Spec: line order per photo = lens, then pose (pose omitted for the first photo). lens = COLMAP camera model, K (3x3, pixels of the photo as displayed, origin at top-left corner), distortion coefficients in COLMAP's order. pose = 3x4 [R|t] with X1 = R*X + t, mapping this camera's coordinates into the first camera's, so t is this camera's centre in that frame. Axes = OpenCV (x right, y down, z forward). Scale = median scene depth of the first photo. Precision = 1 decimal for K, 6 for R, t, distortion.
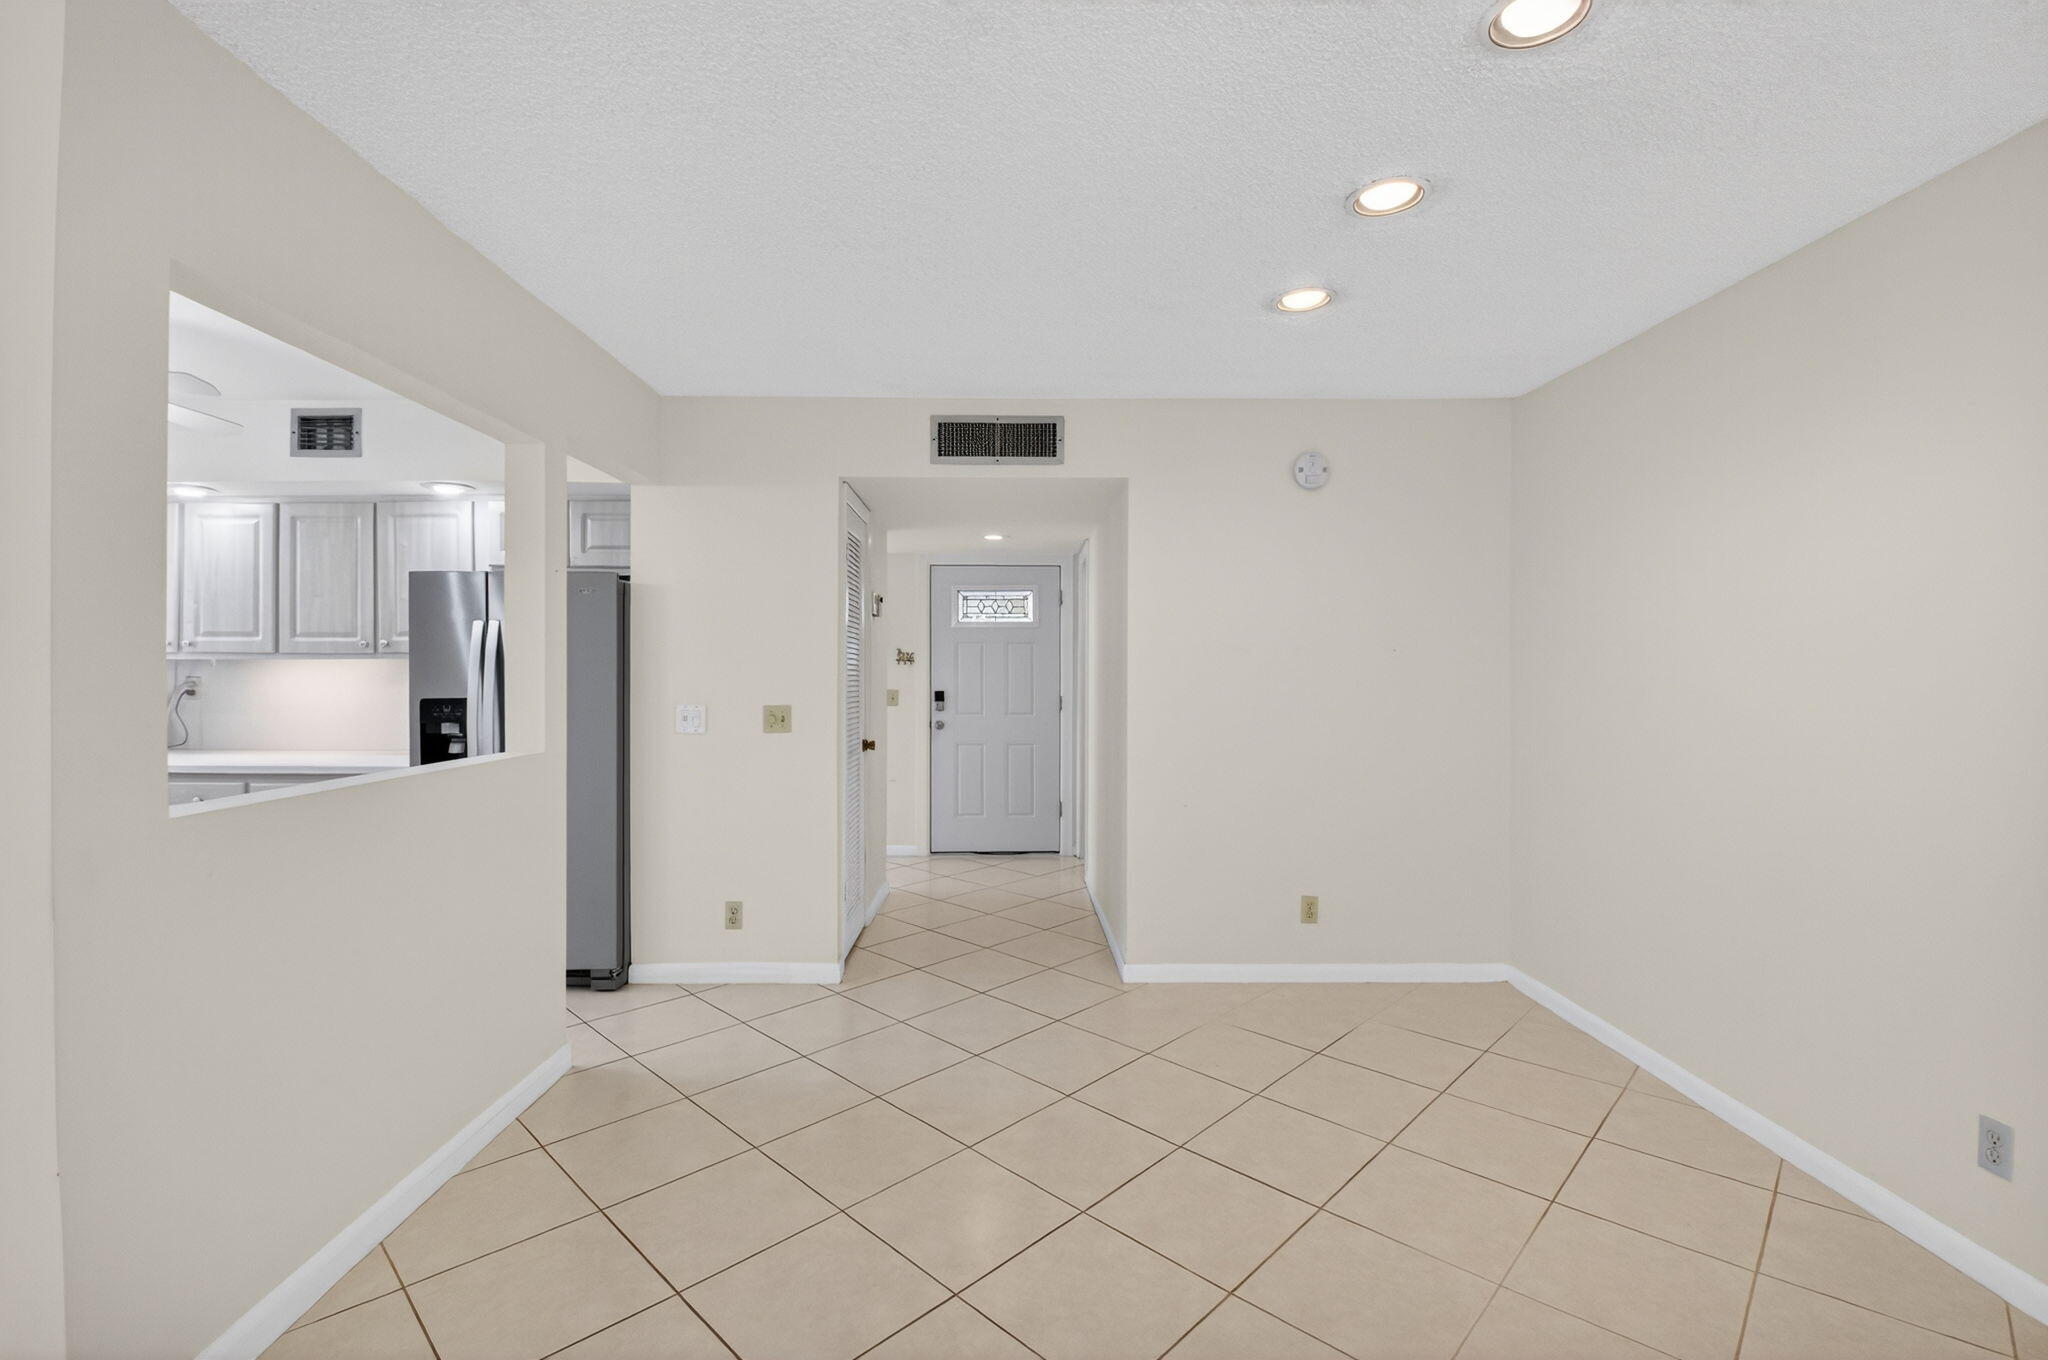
lens RADIAL K [[884.1, 0, 1023.3], [0, 884.1, 664.9], [0, 0, 1]] dist [-0.001398, -0.000455]
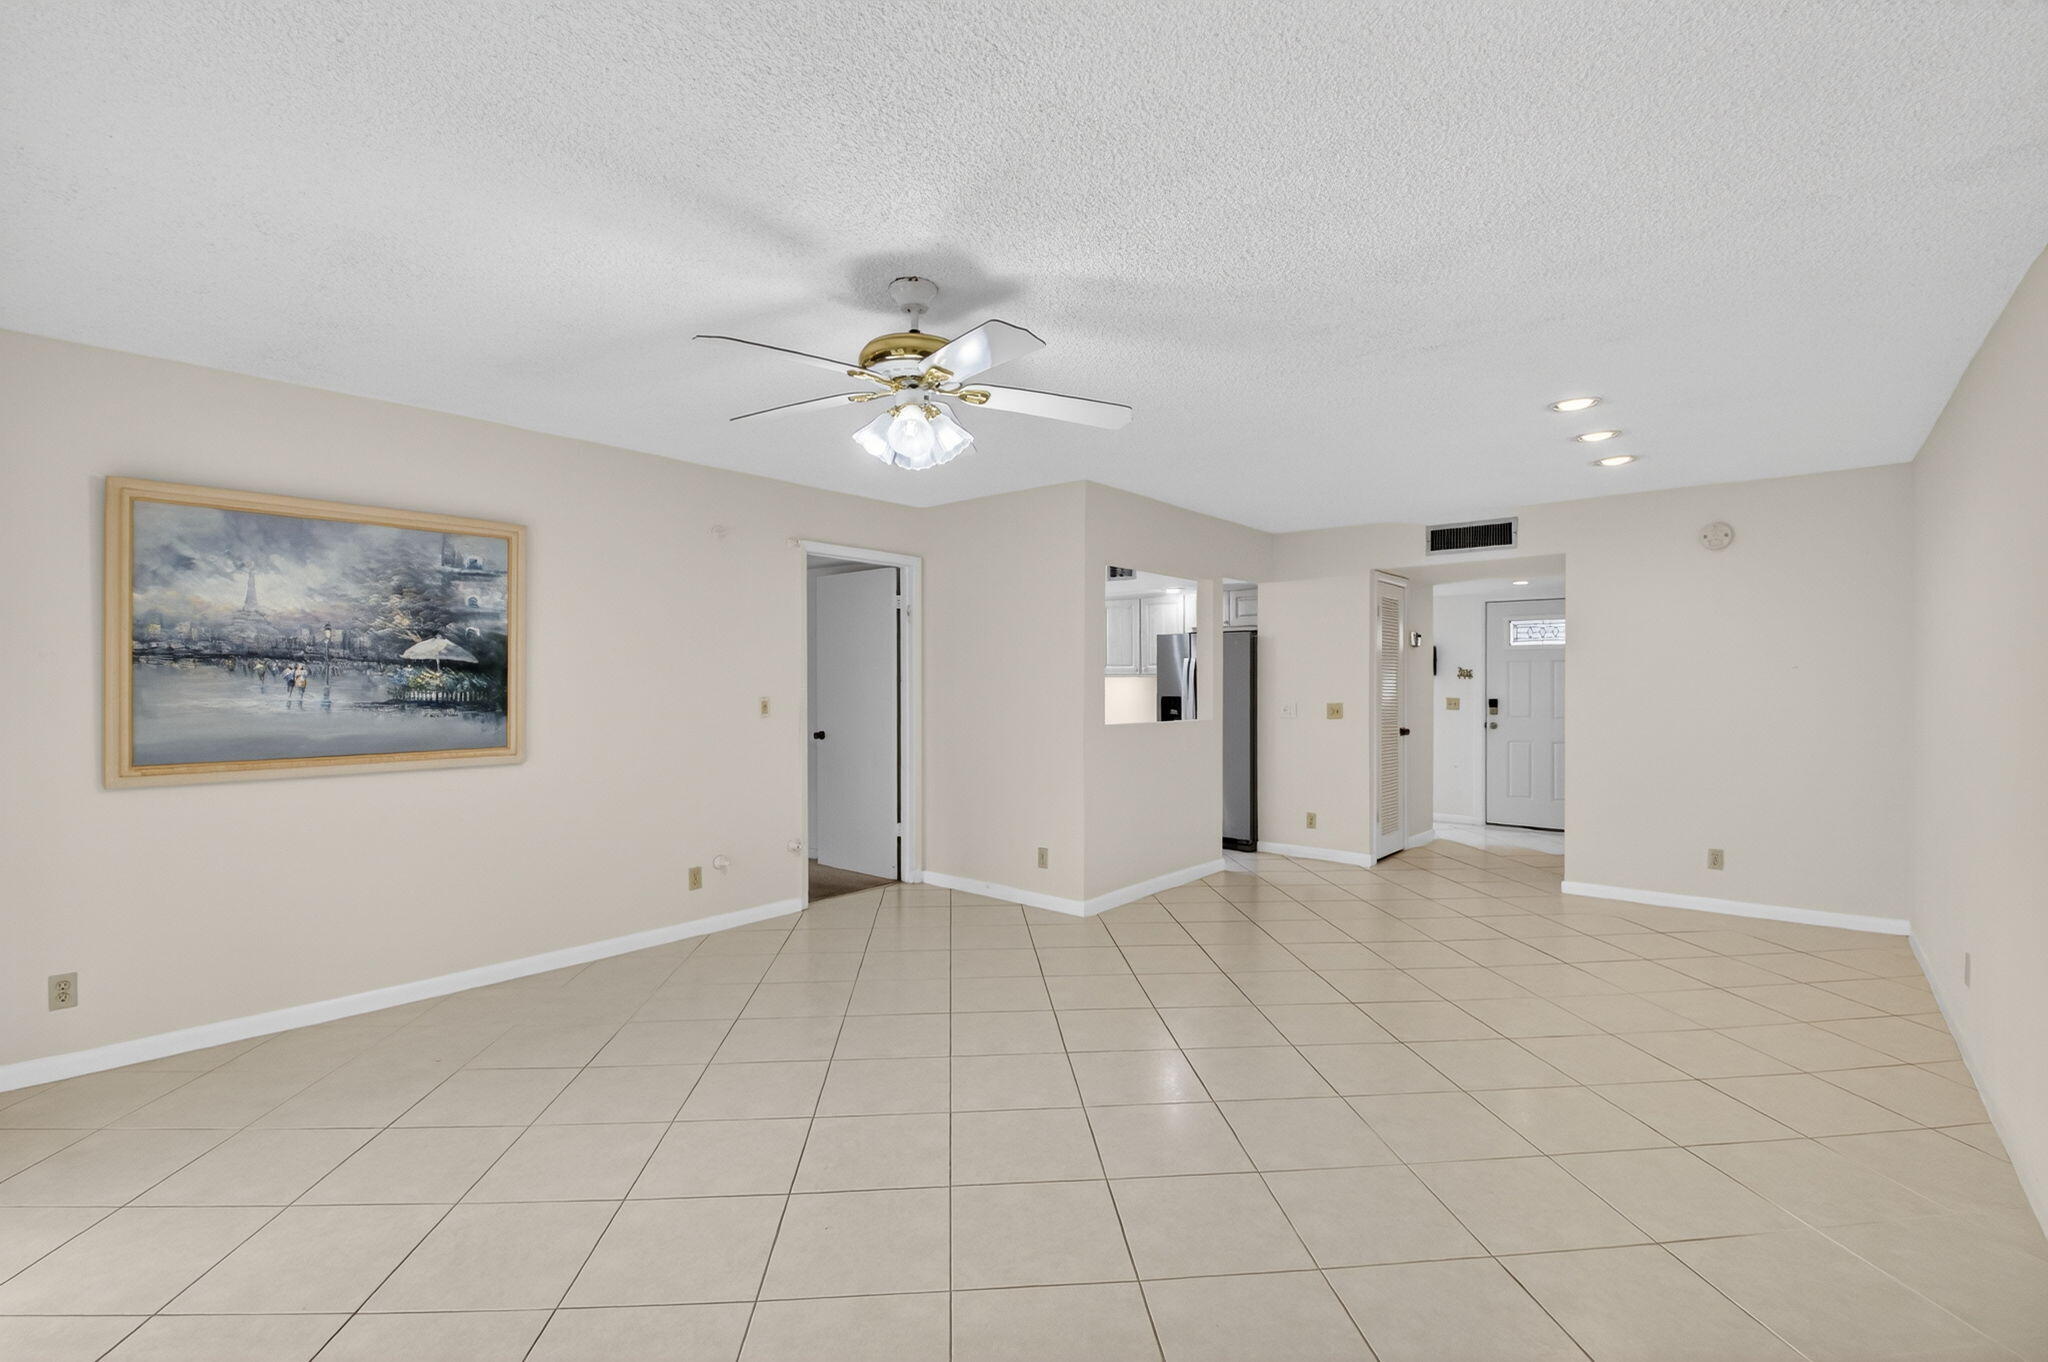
lens RADIAL K [[884.1, 0, 1024.3], [0, 884.1, 683.8], [0, 0, 1]] dist [-0.001398, -0.000455]
pose [[0.744376, 0.000572, -0.667760, 0.428278], [0.003615, 0.999982, 0.004886, -0.002635], [0.667751, -0.006051, 0.744360, -0.702797]]
